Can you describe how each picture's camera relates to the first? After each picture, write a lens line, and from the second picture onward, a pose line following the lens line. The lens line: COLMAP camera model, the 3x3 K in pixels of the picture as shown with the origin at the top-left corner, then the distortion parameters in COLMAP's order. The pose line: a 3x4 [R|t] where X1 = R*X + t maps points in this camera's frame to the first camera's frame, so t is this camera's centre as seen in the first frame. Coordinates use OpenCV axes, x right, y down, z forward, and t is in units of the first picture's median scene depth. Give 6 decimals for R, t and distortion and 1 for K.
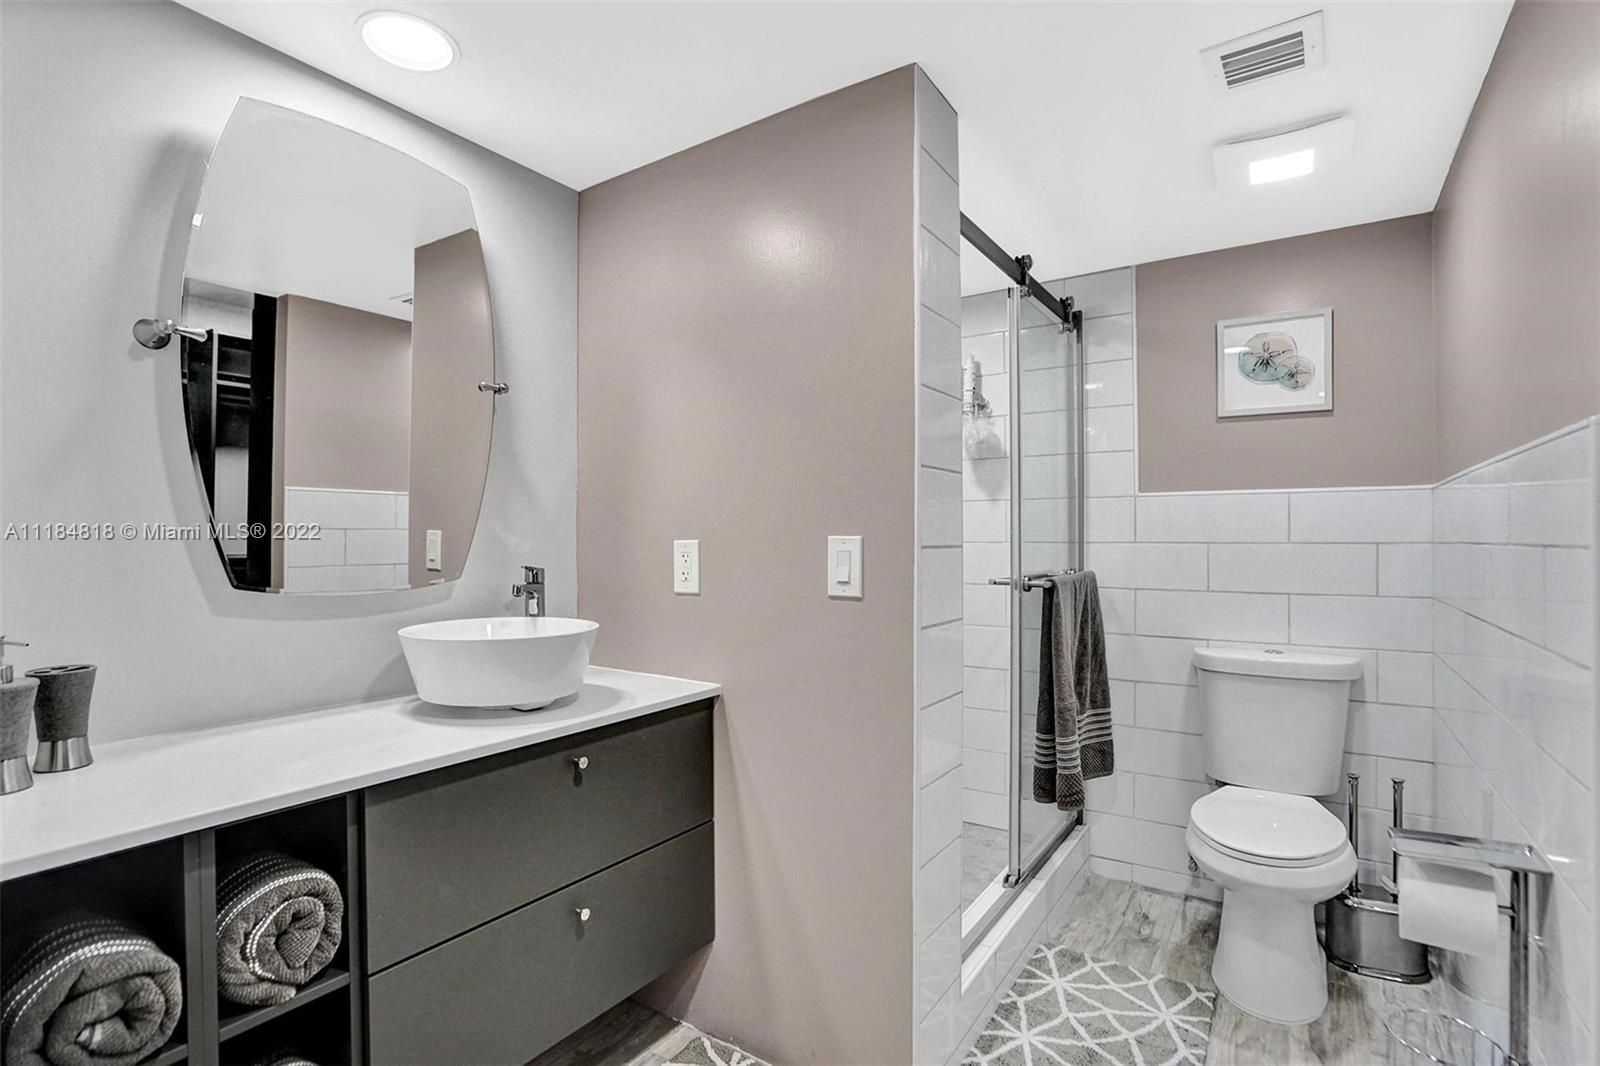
lens RADIAL K [[757.4, 0, 805.4], [0, 757.4, 540.6], [0, 0, 1]] dist [-0.021413, 0.005025]
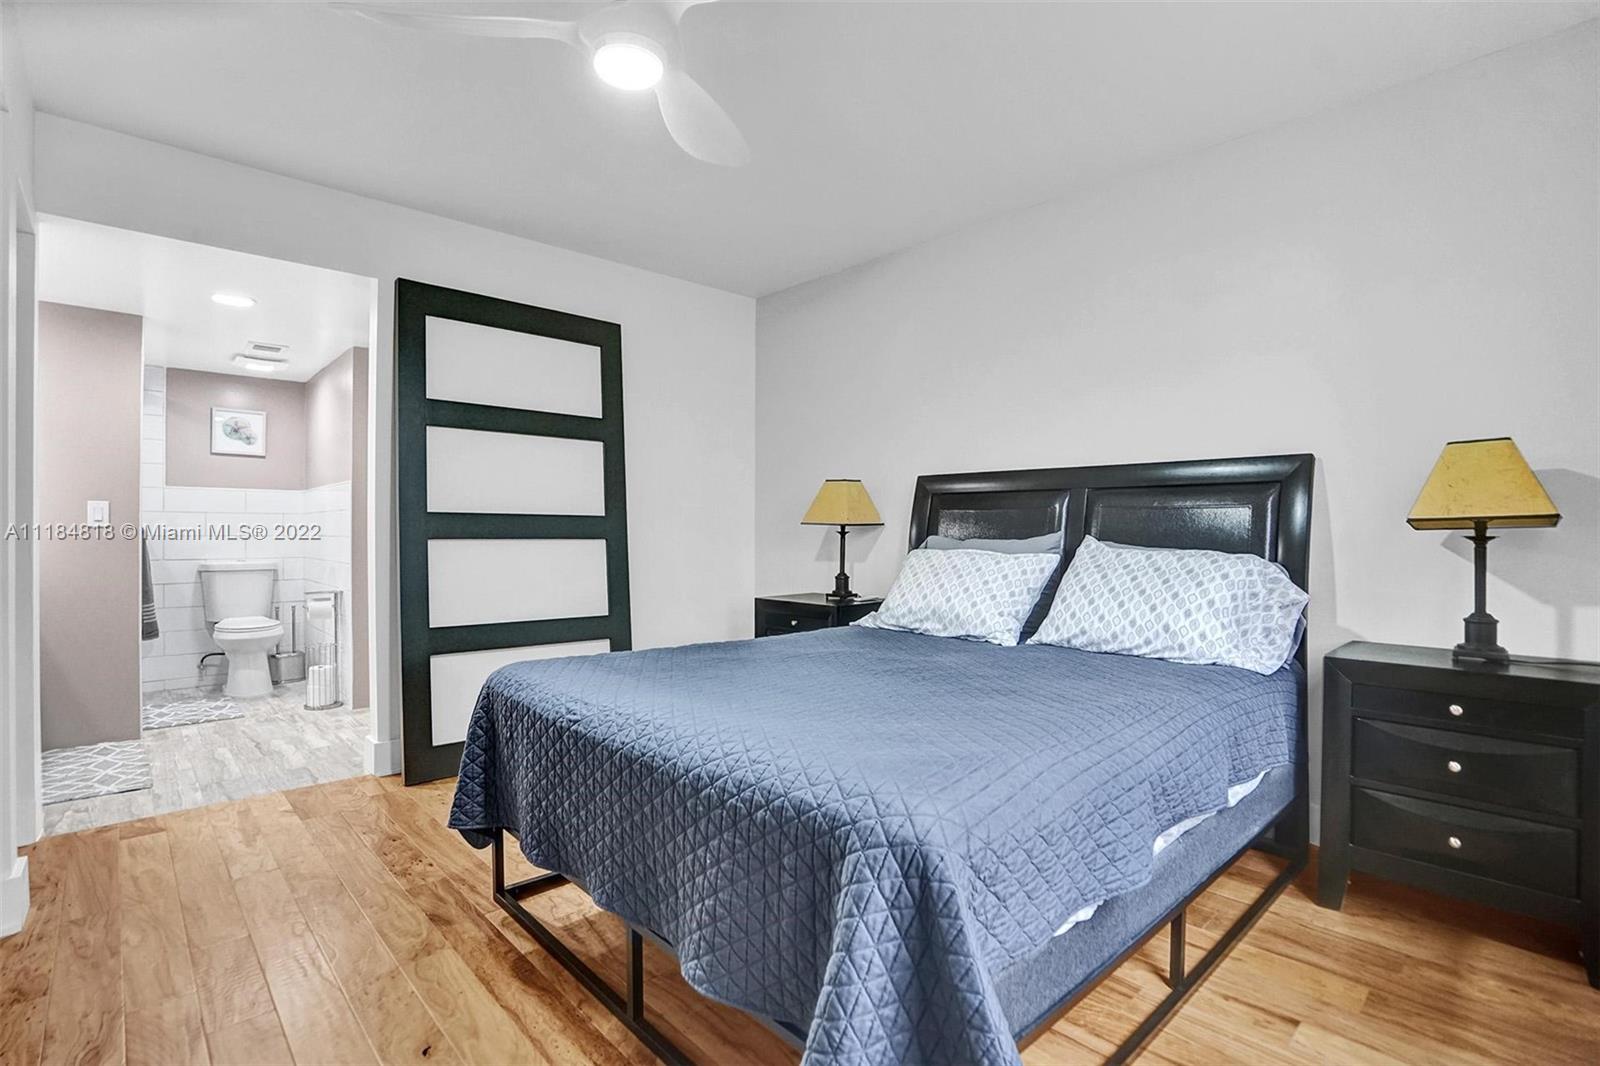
lens RADIAL K [[757.4, 0, 789.3], [0, 757.4, 533.9], [0, 0, 1]] dist [-0.021413, 0.005025]
pose [[0.232022, 0.002159, 0.972708, -1.130660], [-0.004777, 0.999988, -0.001080, 0.059603], [-0.972699, -0.004396, 0.232030, -1.074094]]
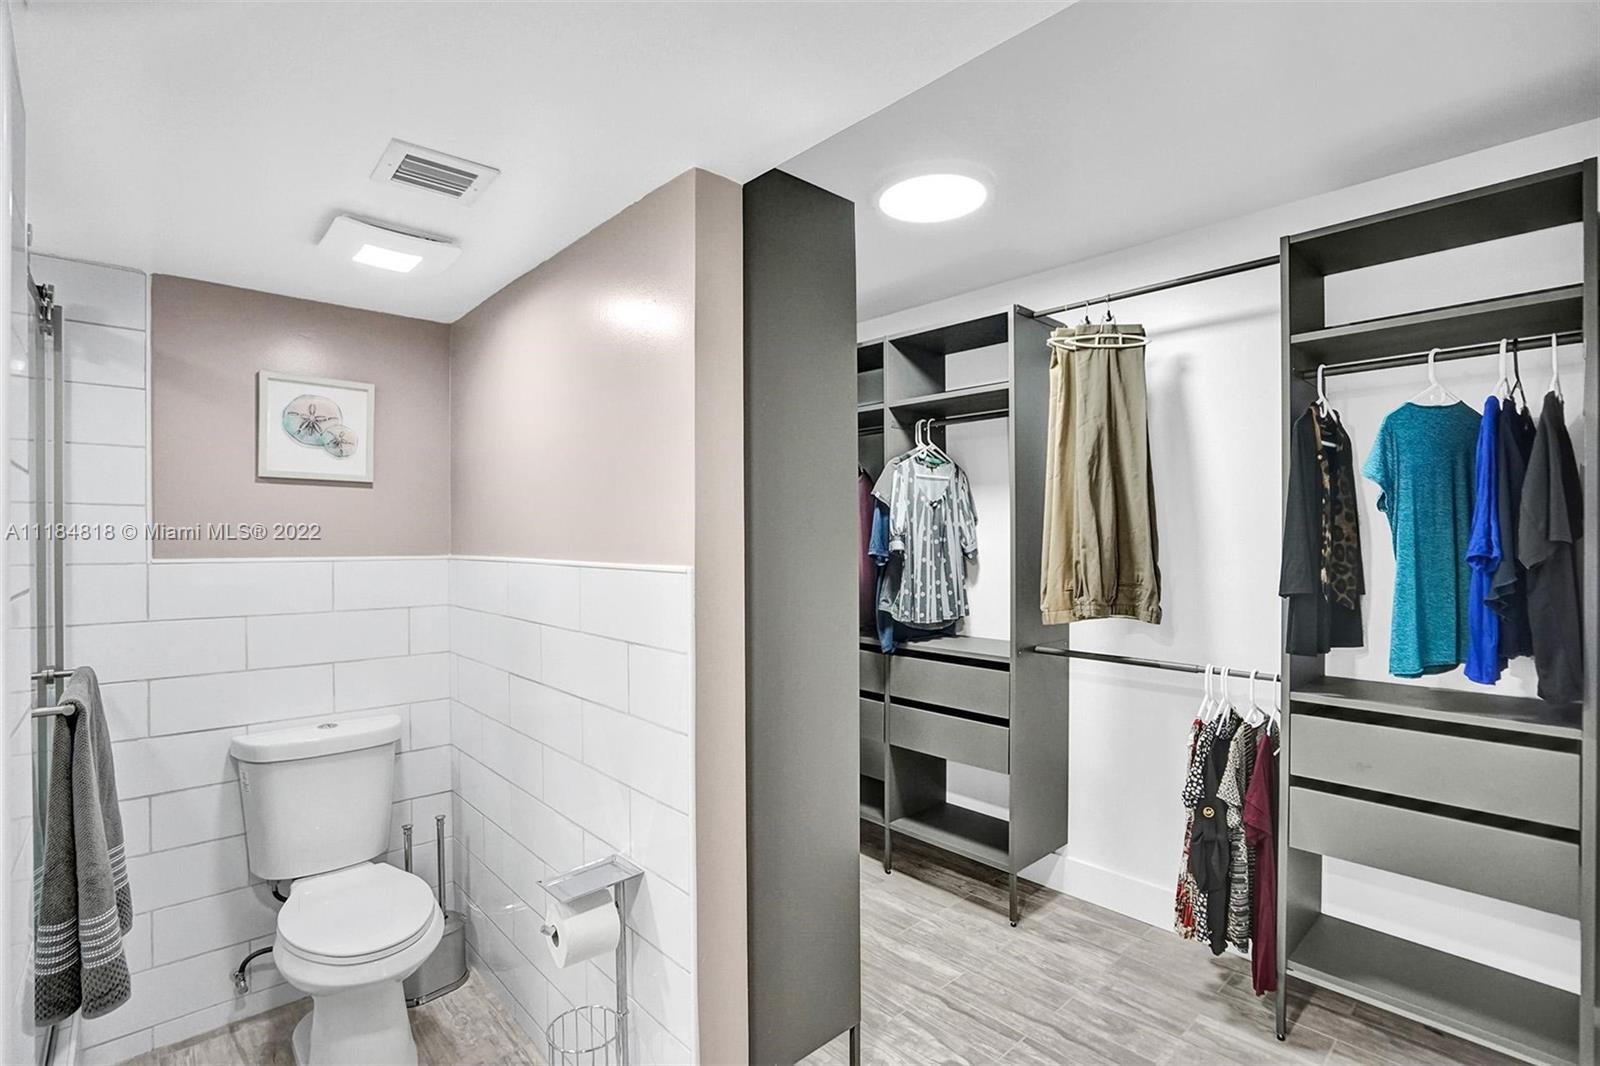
lens RADIAL K [[757.4, 0, 767.4], [0, 757.4, 541.8], [0, 0, 1]] dist [-0.021413, 0.005025]
pose [[0.257160, -0.008555, 0.966331, -0.163414], [-0.006250, 0.999925, 0.010516, -0.100862], [-0.966349, -0.008743, 0.257087, 0.185769]]
